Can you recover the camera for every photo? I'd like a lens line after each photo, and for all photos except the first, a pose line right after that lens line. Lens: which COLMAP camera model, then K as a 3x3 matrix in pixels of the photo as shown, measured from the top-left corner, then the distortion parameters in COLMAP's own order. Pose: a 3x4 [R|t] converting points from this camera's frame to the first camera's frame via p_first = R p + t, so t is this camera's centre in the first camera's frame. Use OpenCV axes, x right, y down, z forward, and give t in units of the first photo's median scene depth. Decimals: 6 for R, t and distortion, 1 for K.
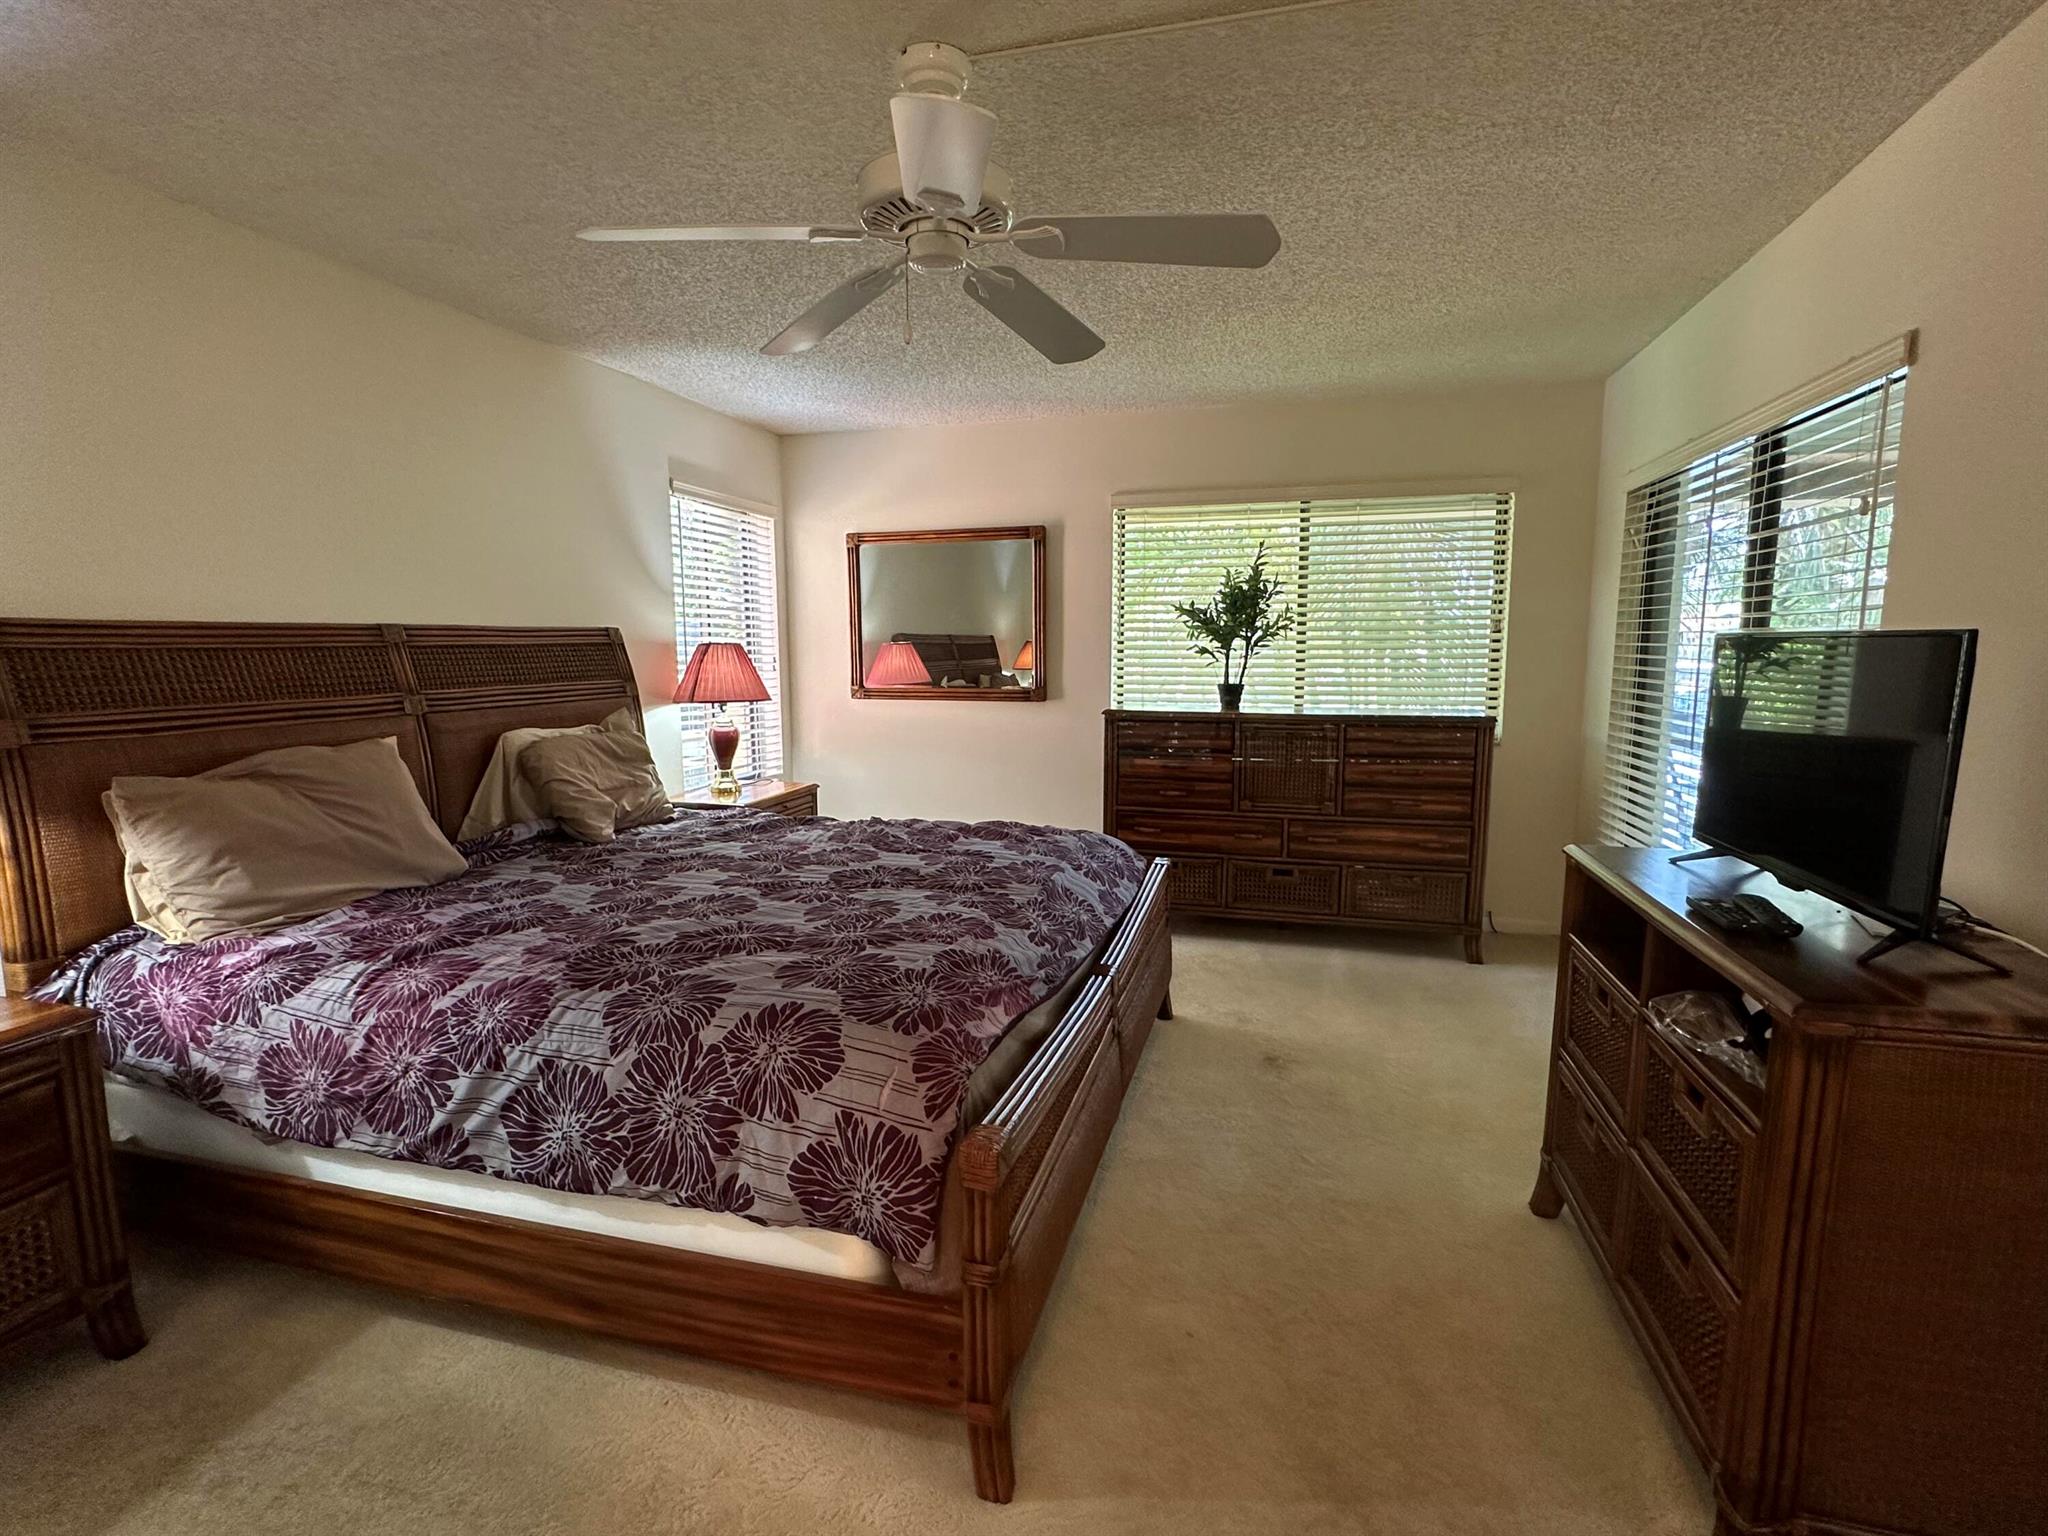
lens RADIAL K [[960.6, 0, 1024.0], [0, 960.6, 768.0], [0, 0, 1]] dist [0.002145, 0.000412]
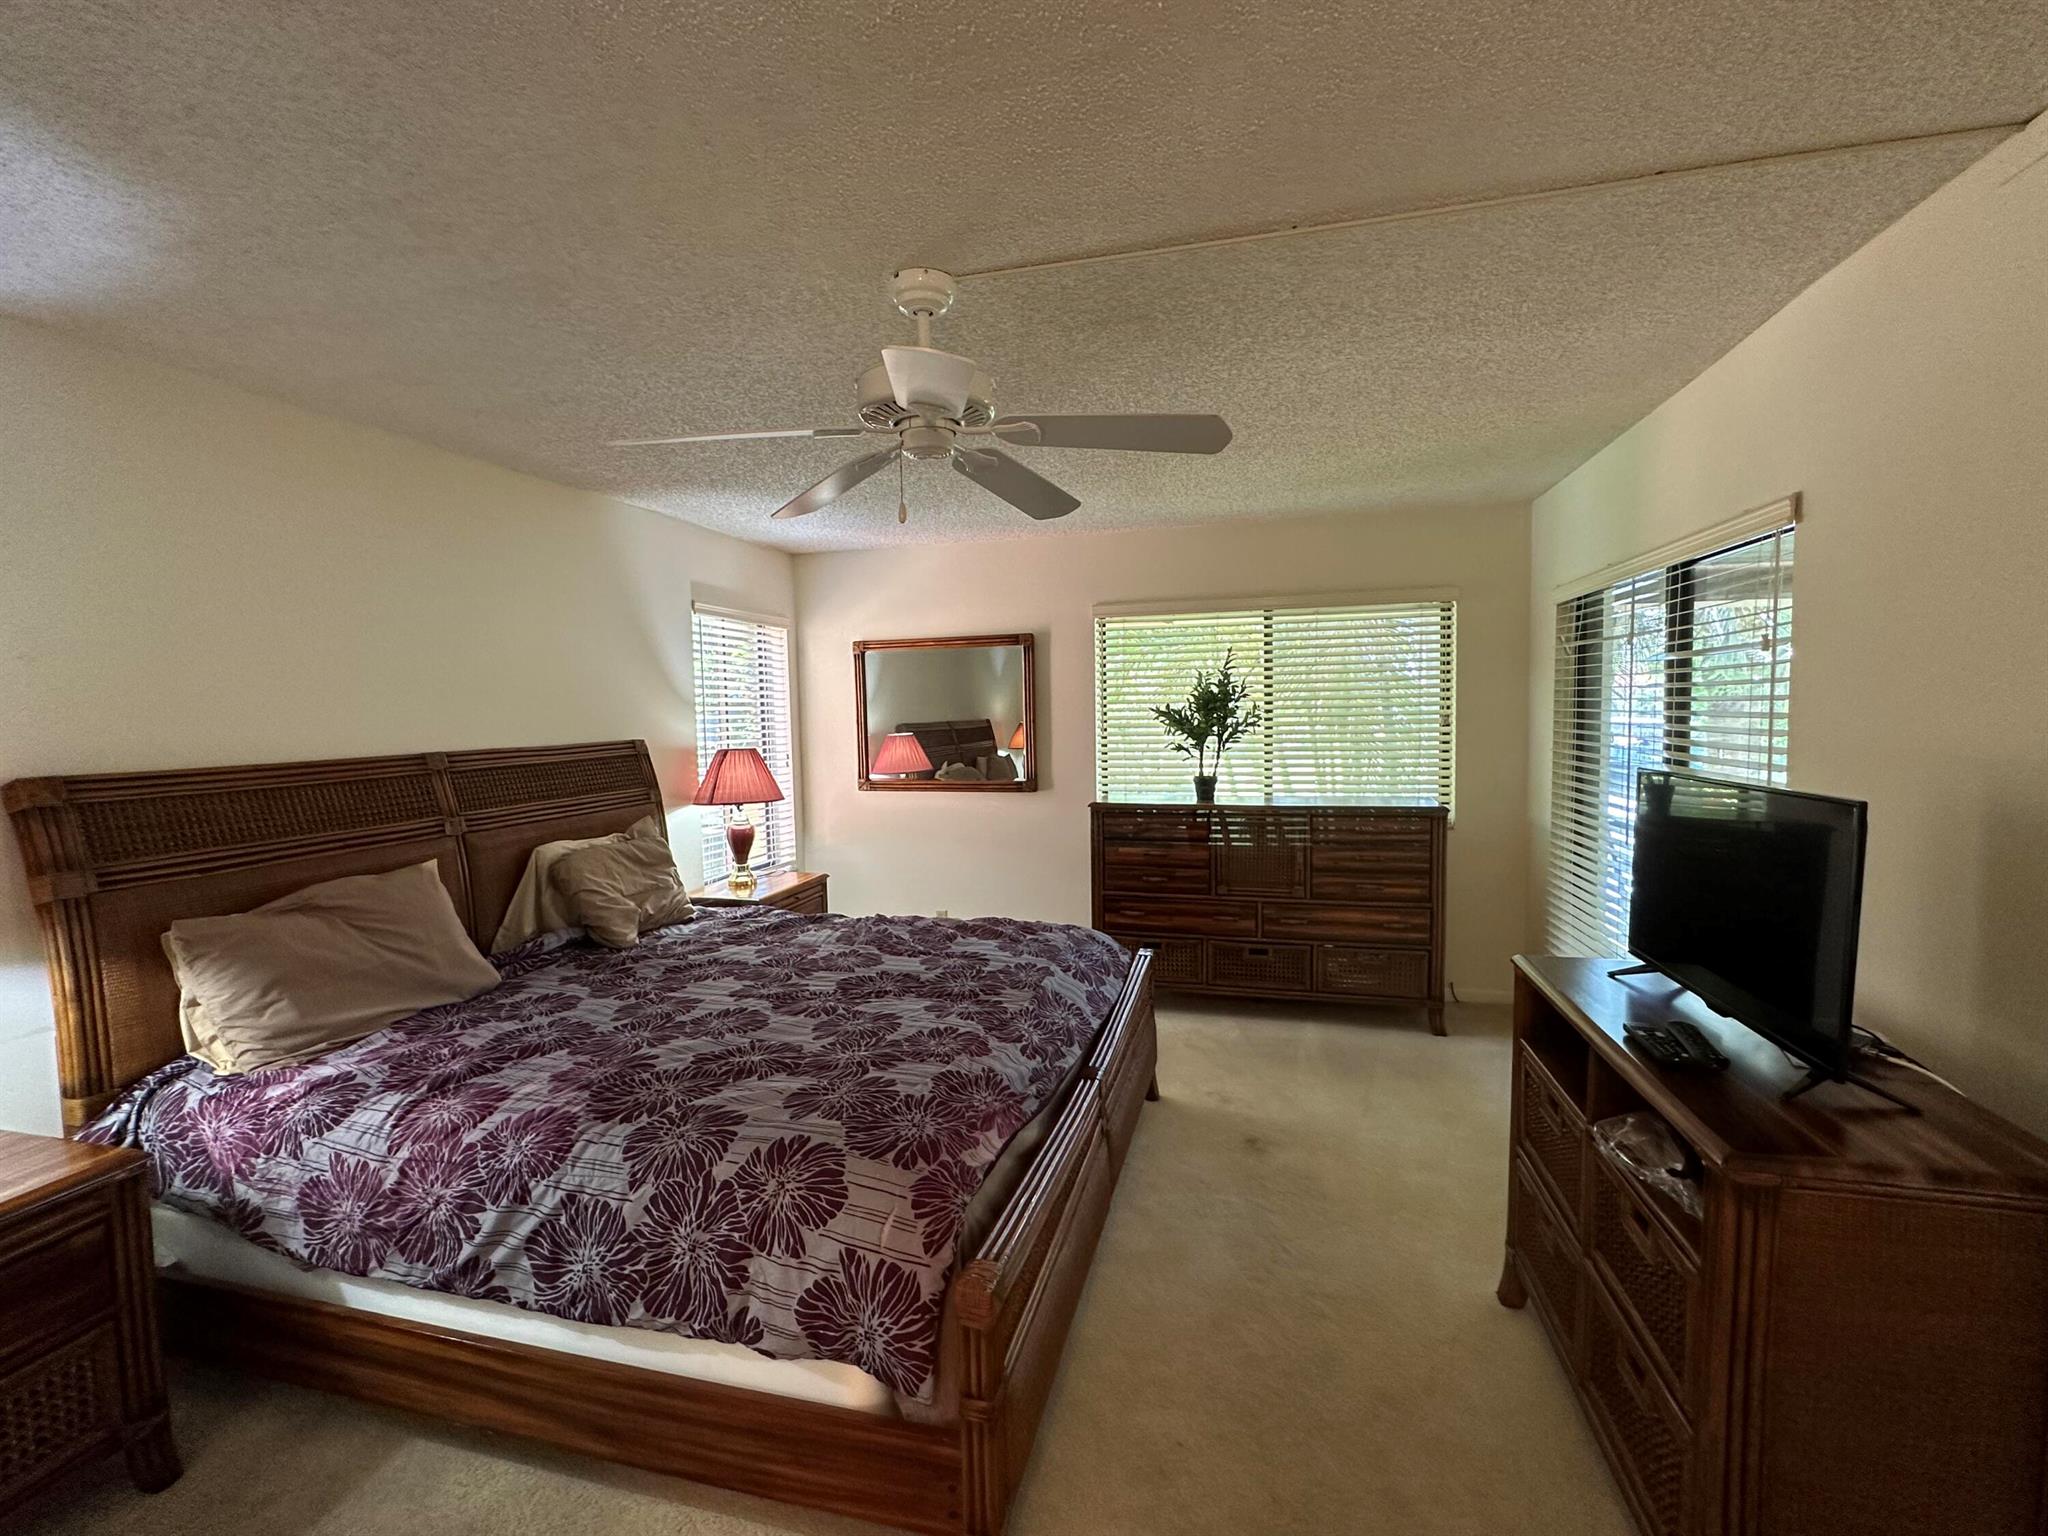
lens RADIAL K [[885.8, 0, 1025.2], [0, 885.8, 769.3], [0, 0, 1]] dist [0.001299, 0.000906]
pose [[0.999840, -0.016963, 0.005714, 0.009878], [0.017273, 0.998085, -0.059401, -0.083233], [-0.004696, 0.059490, 0.998218, -0.011156]]
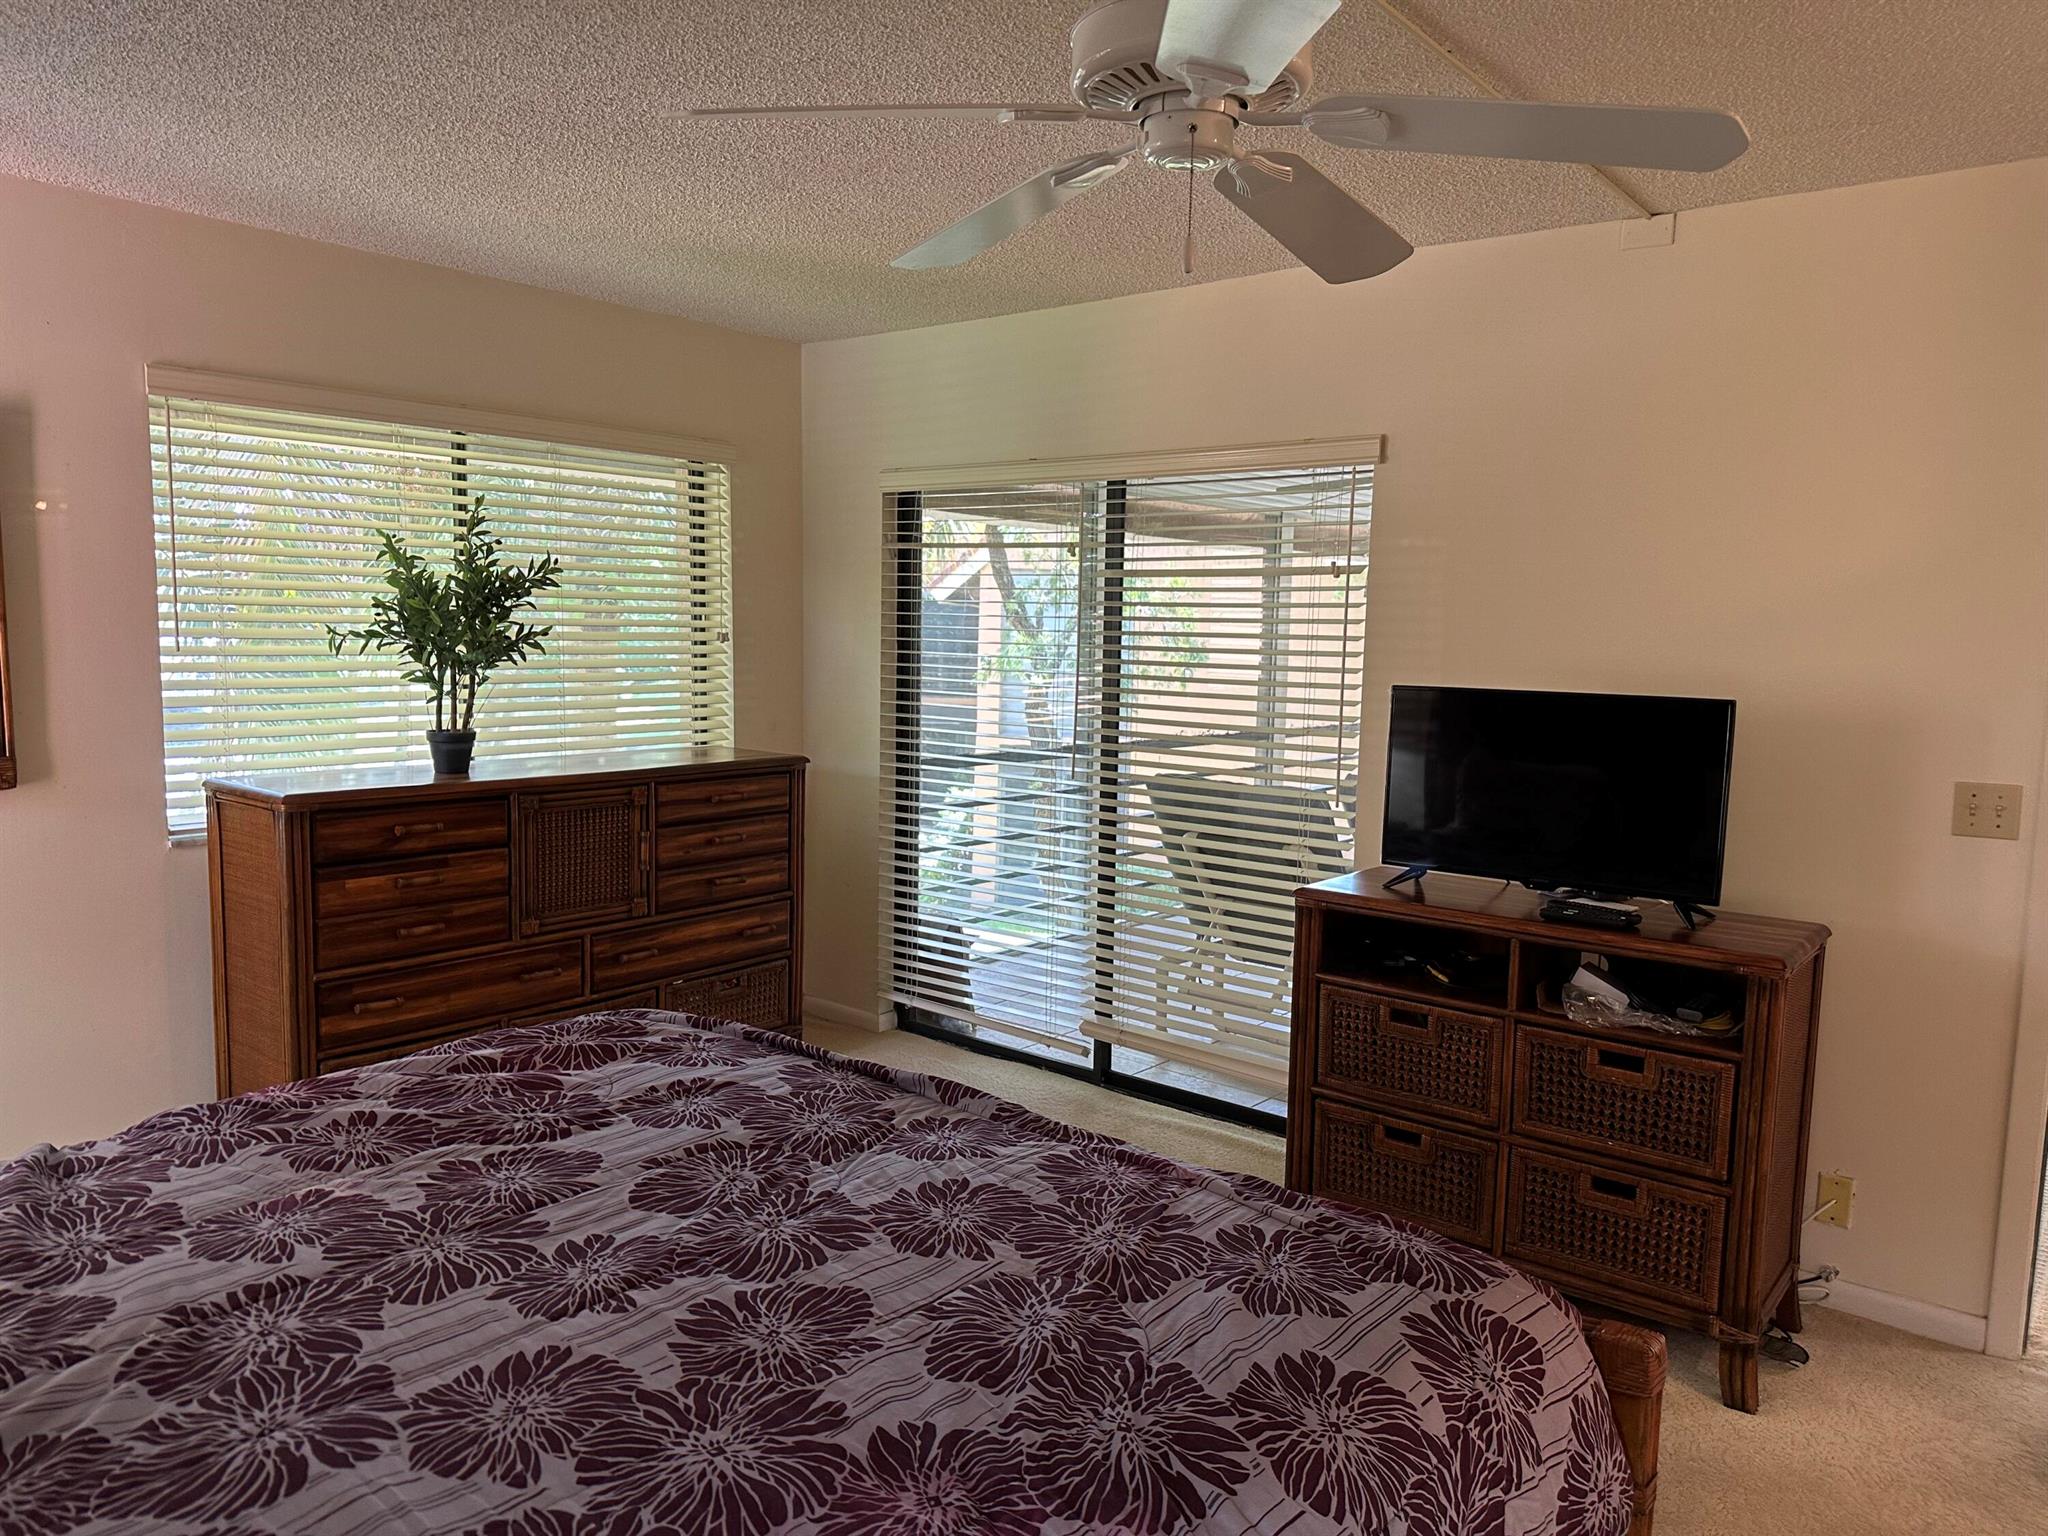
lens RADIAL K [[1427.7, 0, 1024.0], [0, 1427.7, 768.0], [0, 0, 1]] dist [0.007842, -0.007702]
pose [[0.402402, -0.083117, 0.911682, -0.962977], [0.097548, 0.994093, 0.047574, -0.152945], [-0.910251, 0.069789, 0.408133, 0.673348]]
